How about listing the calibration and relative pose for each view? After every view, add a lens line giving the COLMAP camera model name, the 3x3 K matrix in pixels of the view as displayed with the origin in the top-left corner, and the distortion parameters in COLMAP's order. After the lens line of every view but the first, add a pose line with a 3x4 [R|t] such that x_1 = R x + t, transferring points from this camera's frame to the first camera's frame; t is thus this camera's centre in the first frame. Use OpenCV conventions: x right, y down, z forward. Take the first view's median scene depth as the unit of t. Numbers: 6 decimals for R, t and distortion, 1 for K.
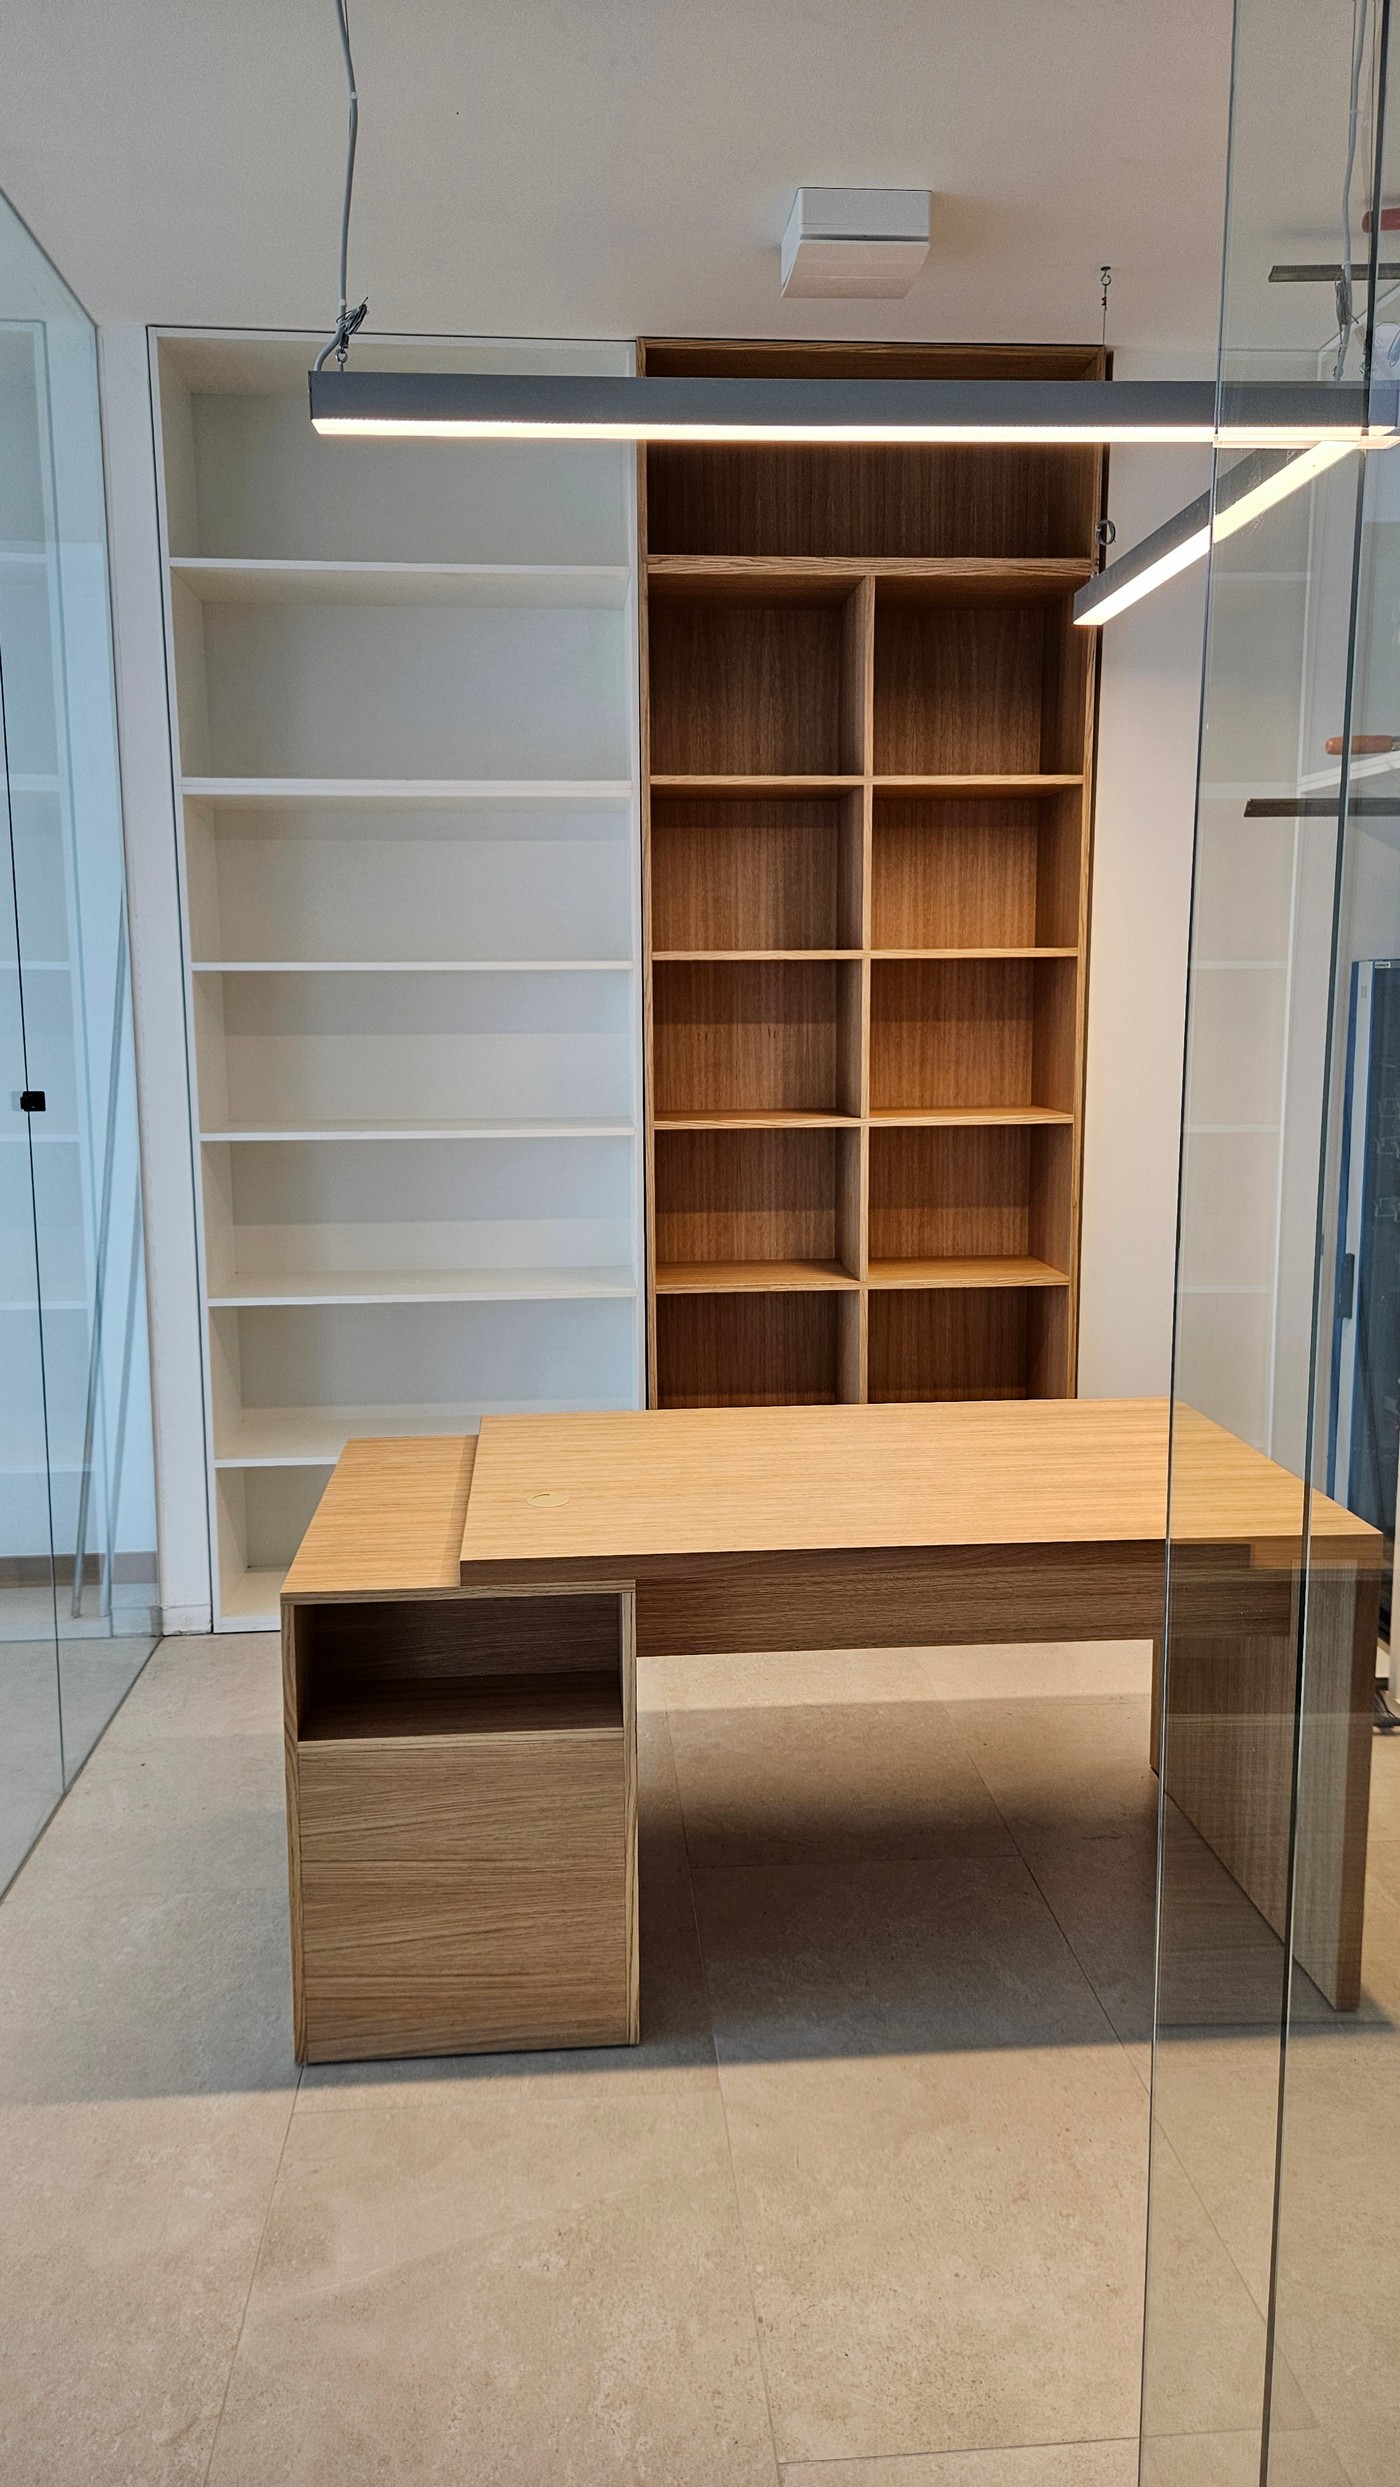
lens RADIAL K [[1671.2, 0, 692.0], [0, 1671.2, 1219.2], [0, 0, 1]] dist [0.068115, -0.075423]
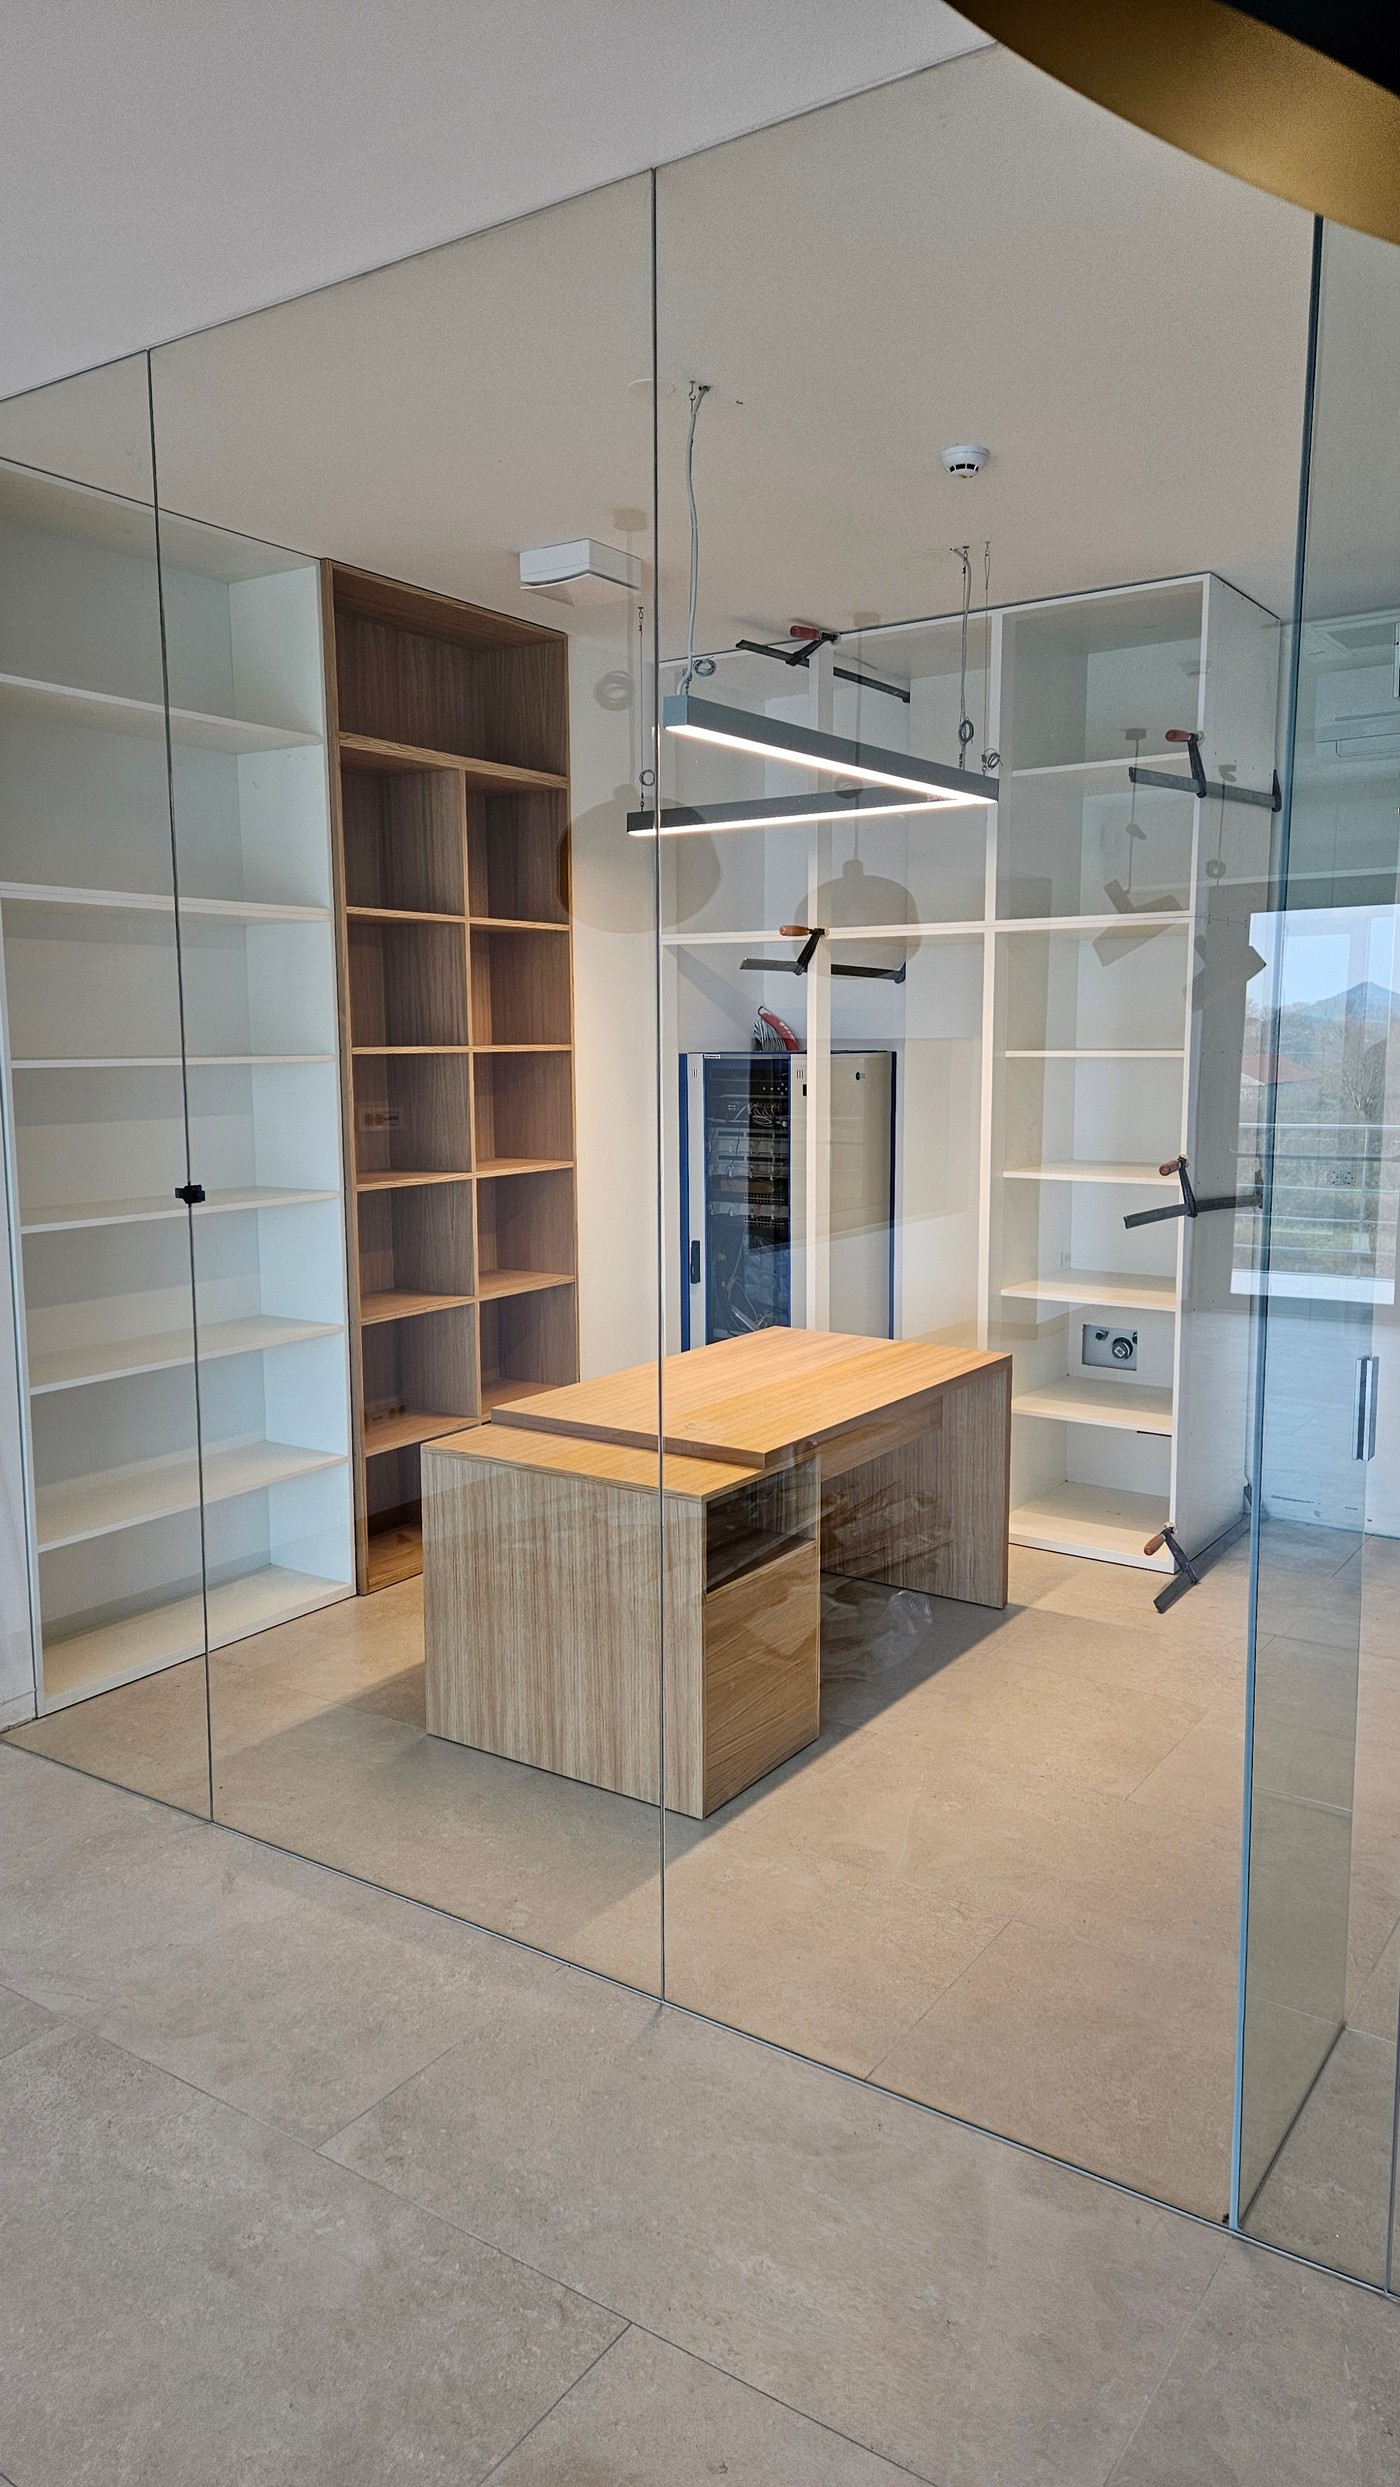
lens RADIAL K [[1695.6, 0, 700.0], [0, 1695.6, 1243.5], [0, 0, 1]] dist [0.064140, 0.000307]
pose [[0.612711, -0.092964, 0.784820, -1.343477], [0.108542, 0.993546, 0.032949, -0.046492], [-0.782818, 0.064998, 0.618847, 0.051679]]
